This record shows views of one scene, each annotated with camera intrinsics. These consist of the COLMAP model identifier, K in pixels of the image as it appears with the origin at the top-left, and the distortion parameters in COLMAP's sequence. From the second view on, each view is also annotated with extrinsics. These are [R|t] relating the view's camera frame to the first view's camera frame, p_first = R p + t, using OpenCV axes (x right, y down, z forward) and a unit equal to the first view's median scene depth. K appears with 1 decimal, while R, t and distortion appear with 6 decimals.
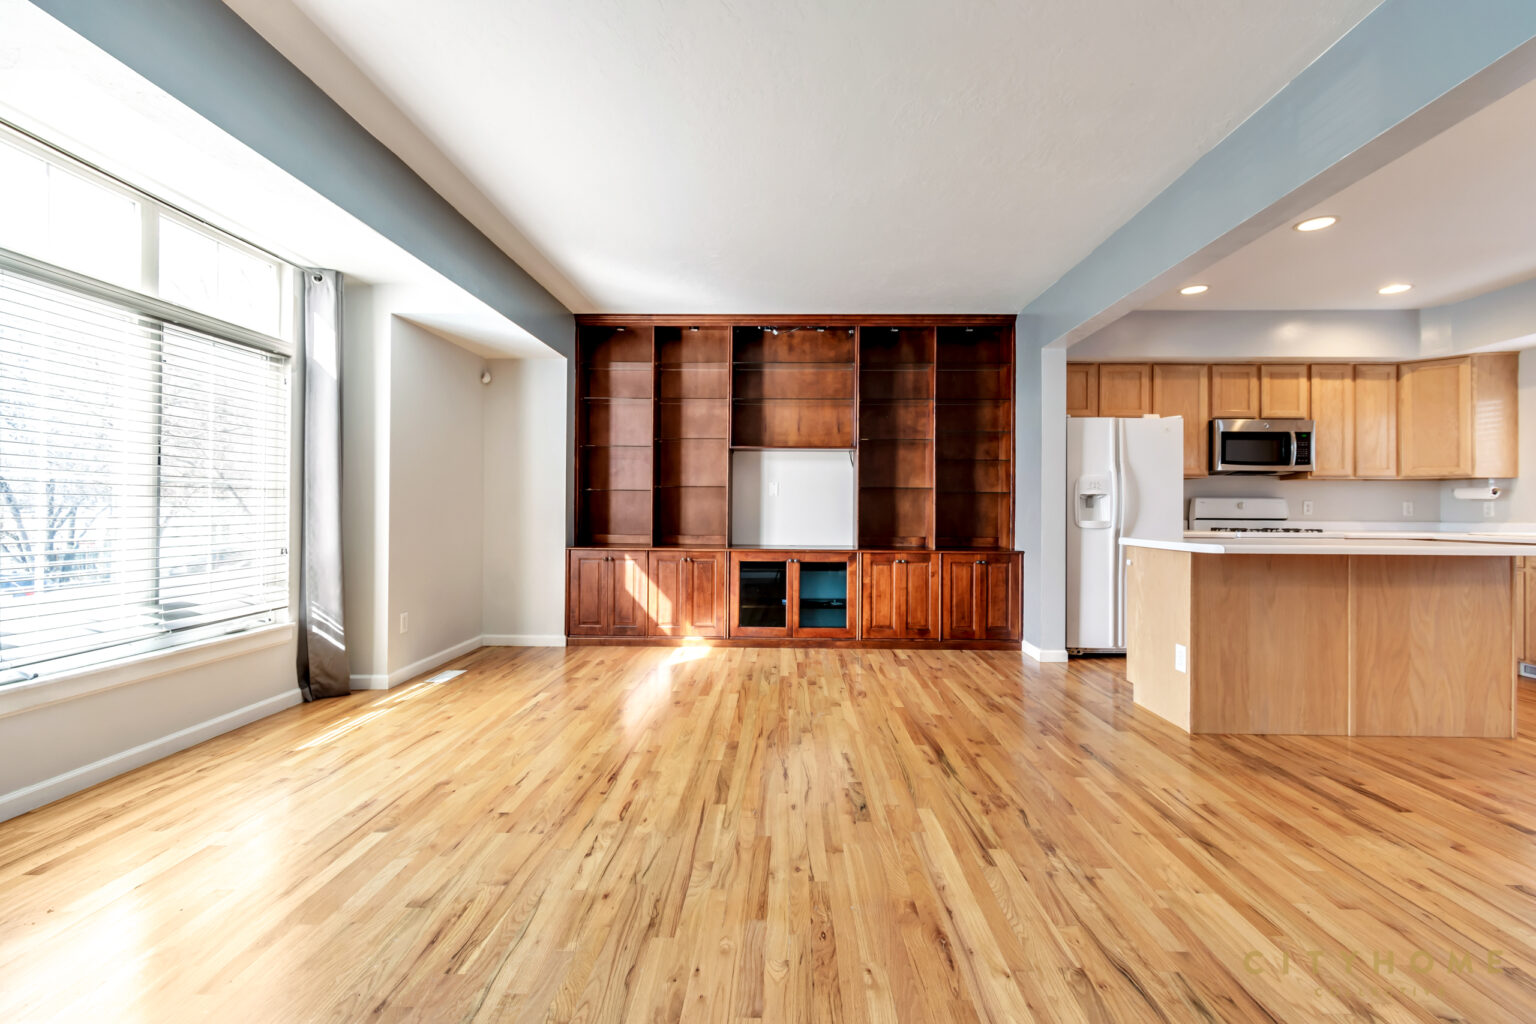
lens RADIAL K [[682.1, 0, 768.0], [0, 682.1, 512.0], [0, 0, 1]] dist [-0.001723, -0.000335]
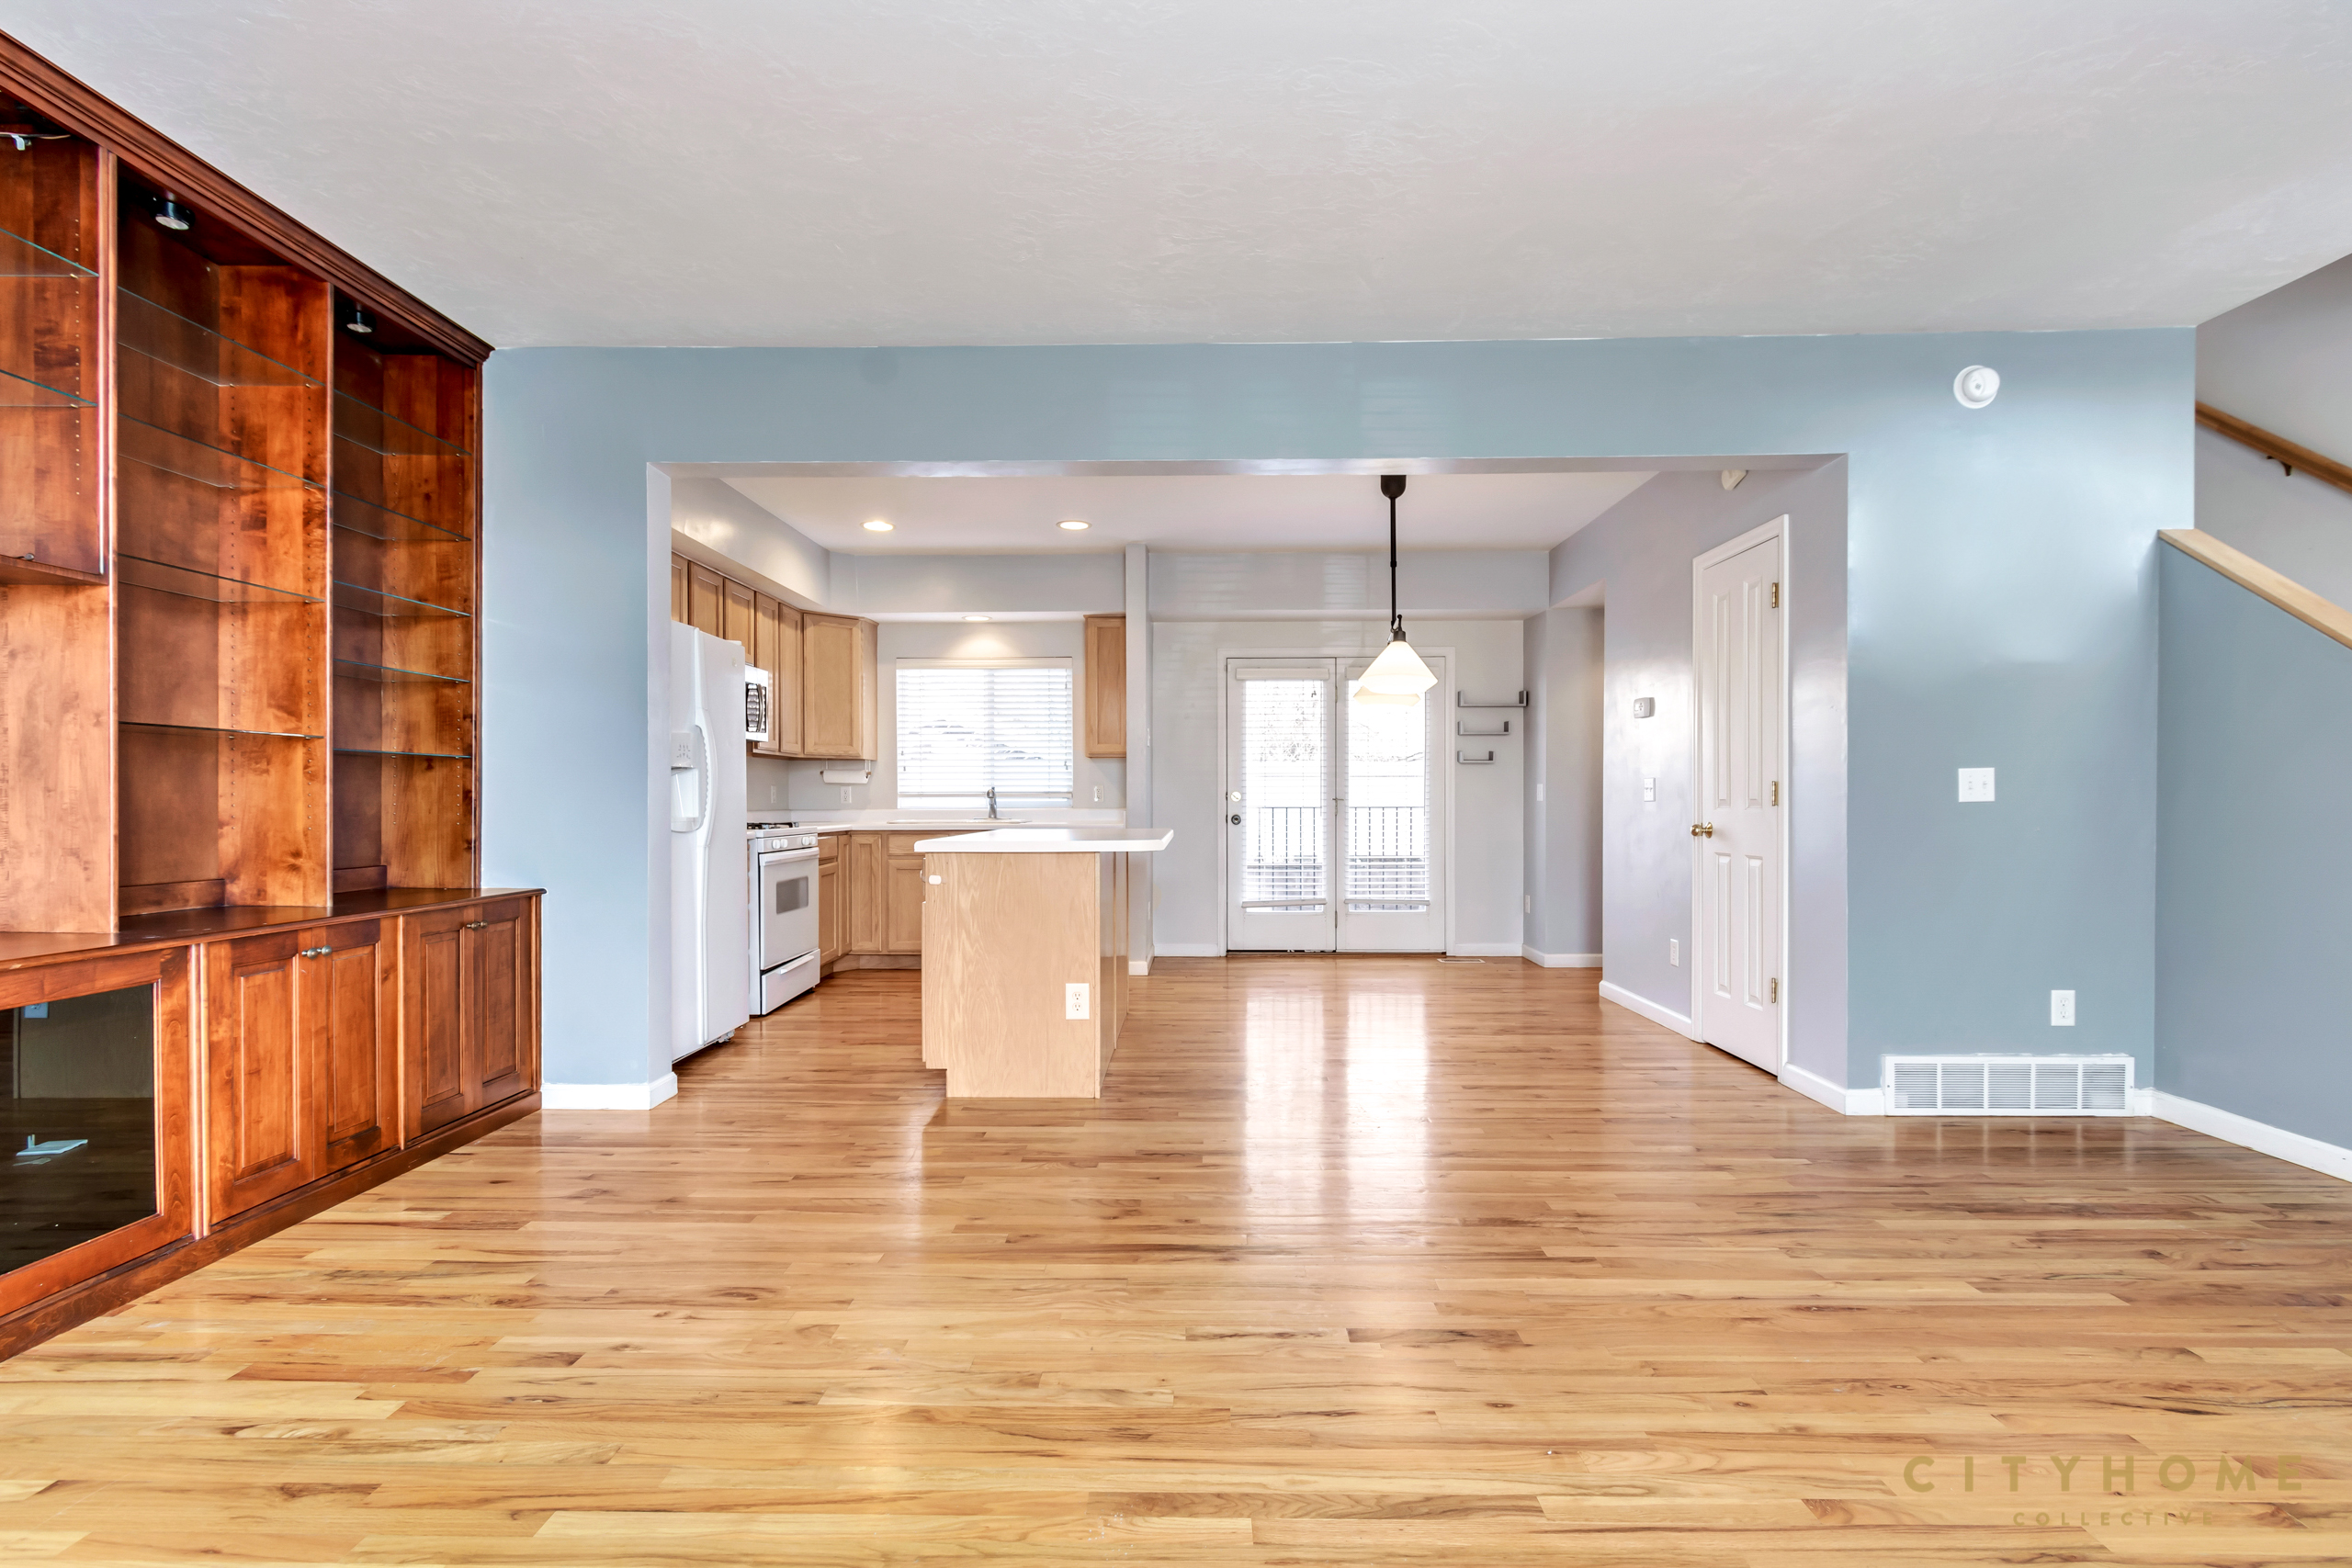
lens RADIAL K [[1068.5, 0, 1182.7], [0, 1068.5, 825.6], [0, 0, 1]] dist [-0.000758, -0.000603]
pose [[-0.012166, -0.029993, 0.999476, -0.333781], [0.006405, 0.999527, 0.030073, -0.002991], [-0.999905, 0.006768, -0.011968, 0.578677]]
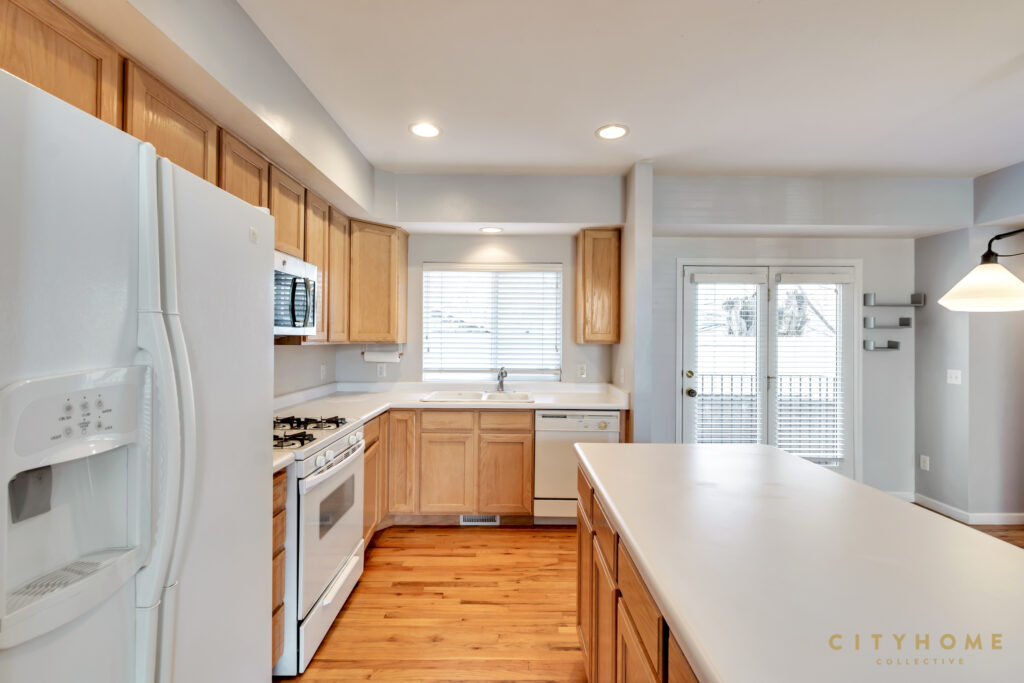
lens RADIAL K [[459.6, 0, 512.0], [0, 459.6, 341.5], [0, 0, 1]] dist [0.002220, 0.000345]
pose [[-0.025619, -0.013996, 0.999574, 0.301411], [-0.003773, 0.999896, 0.013904, -0.061823], [-0.999665, -0.003415, -0.025670, 0.804270]]
